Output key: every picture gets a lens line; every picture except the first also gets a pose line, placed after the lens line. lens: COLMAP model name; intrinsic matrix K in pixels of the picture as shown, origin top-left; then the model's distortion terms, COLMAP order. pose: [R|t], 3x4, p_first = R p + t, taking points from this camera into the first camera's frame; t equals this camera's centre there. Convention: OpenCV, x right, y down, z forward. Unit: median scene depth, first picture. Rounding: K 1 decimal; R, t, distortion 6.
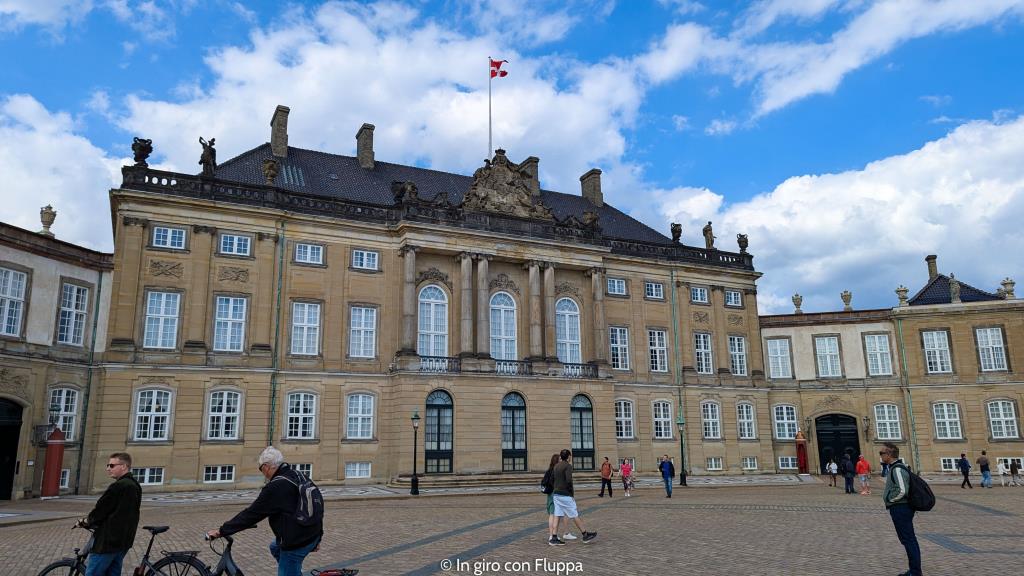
lens RADIAL K [[725.5, 0, 512.0], [0, 725.5, 288.0], [0, 0, 1]] dist [0.045049, -0.044428]
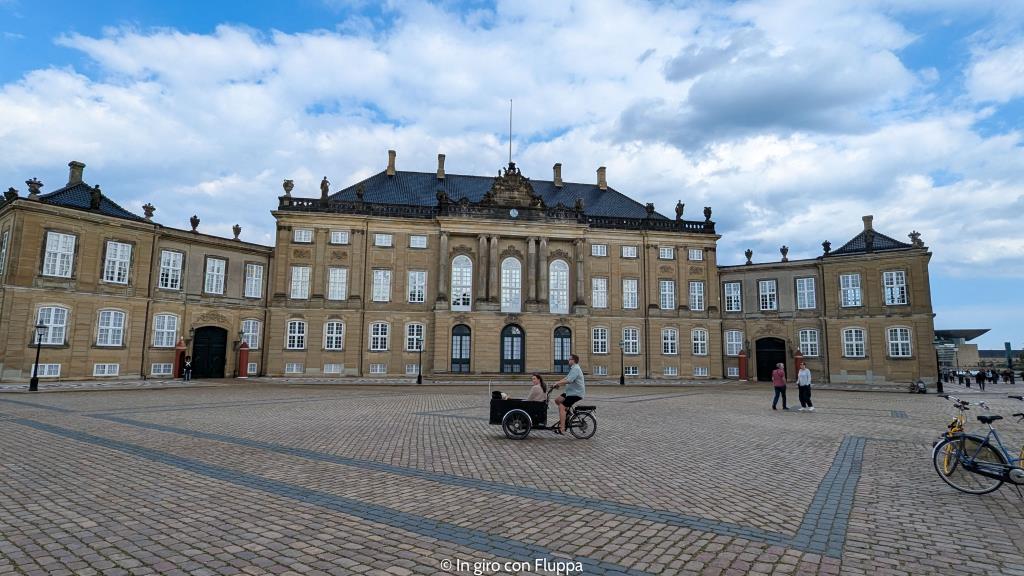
lens RADIAL K [[435.8, 0, 512.3], [0, 435.8, 313.9], [0, 0, 1]] dist [-0.001560, -0.000204]
pose [[0.950188, -0.012571, -0.311425, 0.302880], [0.047865, 0.993219, 0.105948, 0.028091], [0.307981, -0.115576, 0.944346, 0.133709]]
